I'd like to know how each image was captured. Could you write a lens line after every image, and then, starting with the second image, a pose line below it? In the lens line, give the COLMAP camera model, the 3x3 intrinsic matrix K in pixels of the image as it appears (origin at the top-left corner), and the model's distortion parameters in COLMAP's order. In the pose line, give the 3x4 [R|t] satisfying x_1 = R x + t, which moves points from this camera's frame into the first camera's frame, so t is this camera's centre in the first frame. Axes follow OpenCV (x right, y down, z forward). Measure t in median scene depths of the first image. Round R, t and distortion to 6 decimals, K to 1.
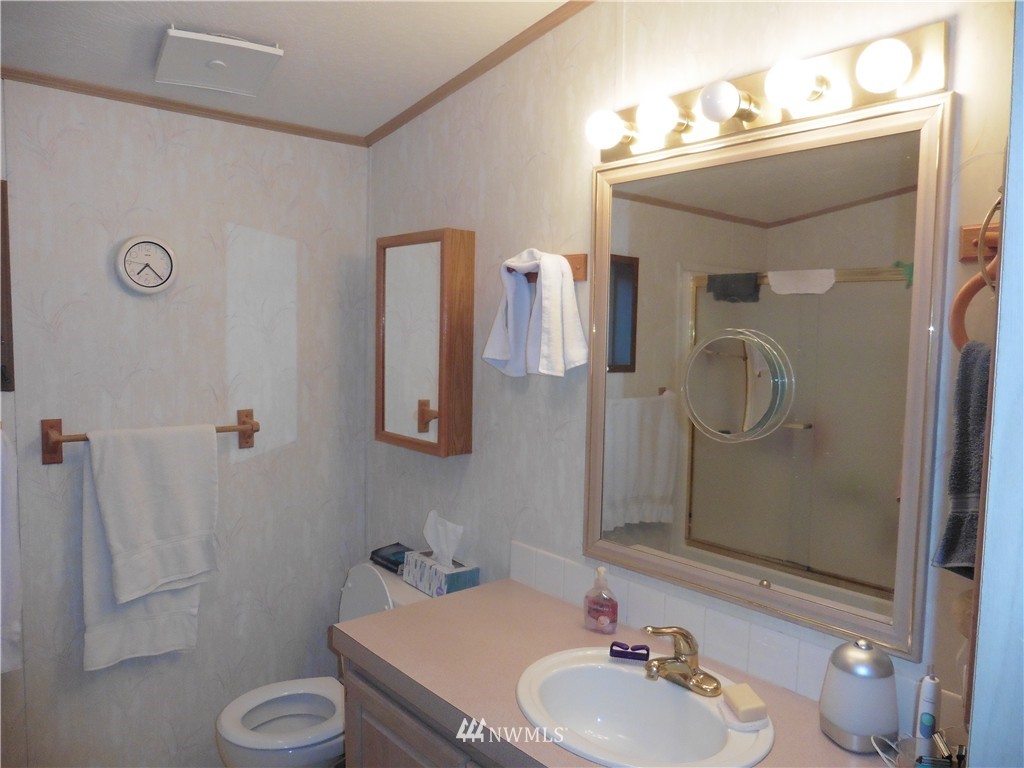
lens RADIAL K [[745.3, 0, 510.8], [0, 745.3, 383.2], [0, 0, 1]] dist [-0.058666, 0.041386]
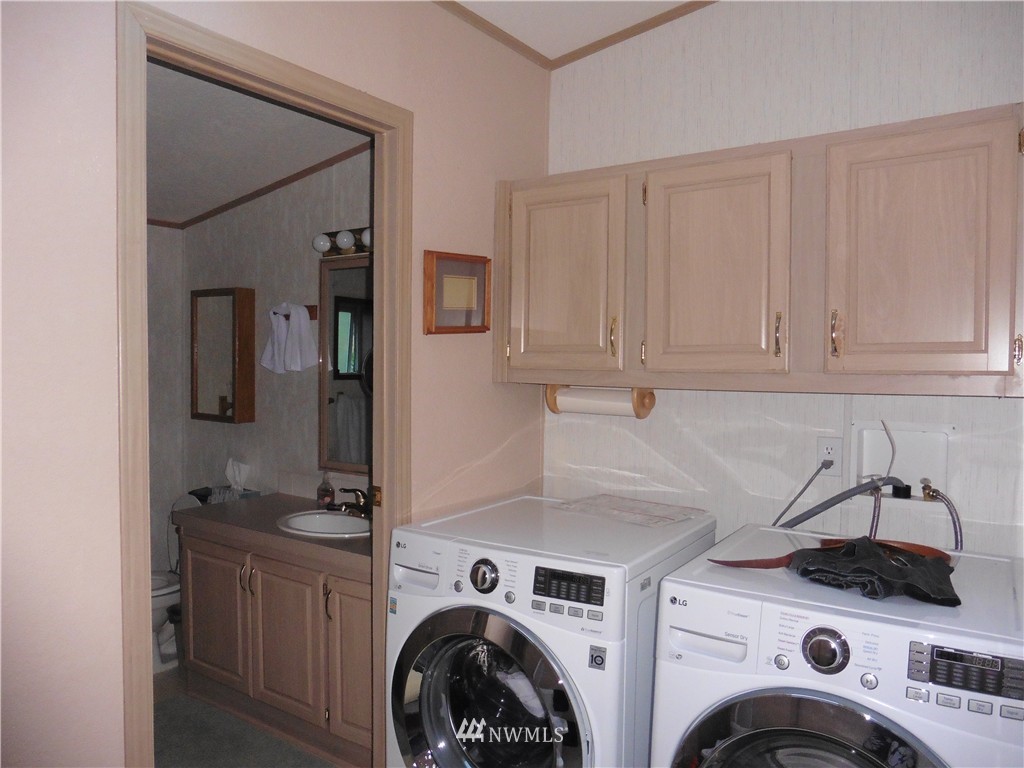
lens RADIAL K [[745.3, 0, 517.7], [0, 745.3, 382.1], [0, 0, 1]] dist [-0.058666, 0.041386]
pose [[0.963517, -0.016667, 0.267126, 0.080902], [0.025232, 0.999271, -0.028662, 0.075863], [-0.266453, 0.034356, 0.963235, -0.826173]]
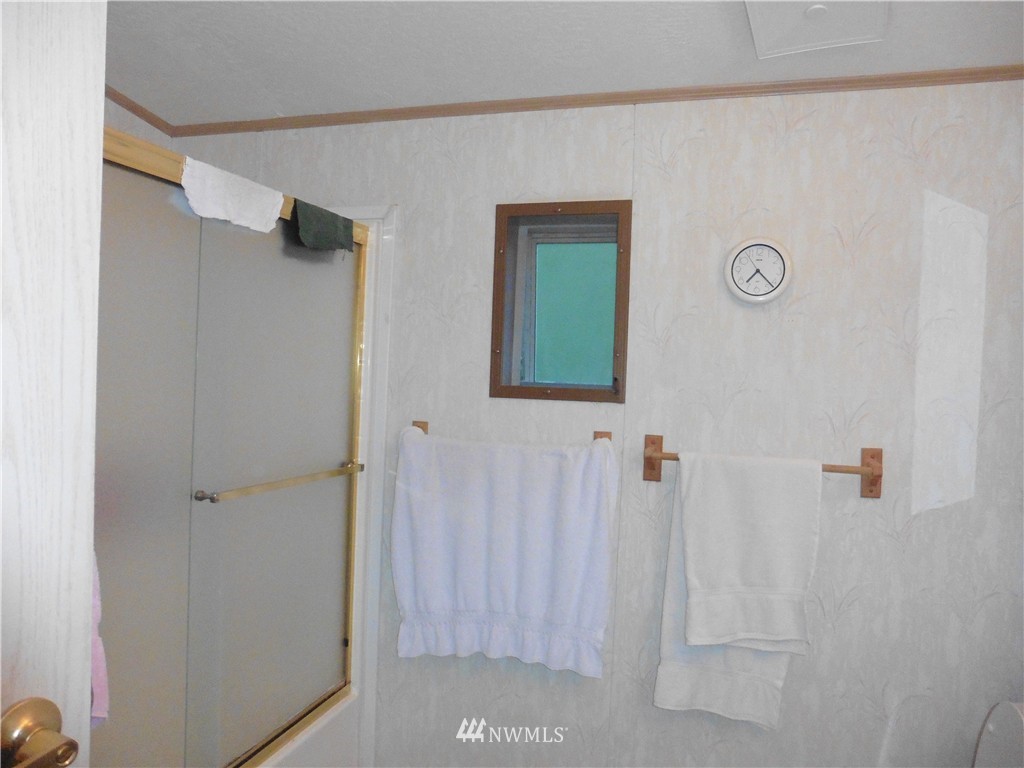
lens RADIAL K [[745.3, 0, 513.7], [0, 745.3, 386.4], [0, 0, 1]] dist [-0.058666, 0.041386]
pose [[0.536550, 0.021798, -0.843587, 0.100067], [-0.083211, 0.996161, -0.027185, 0.025431], [0.839756, 0.084782, 0.536304, 0.285196]]
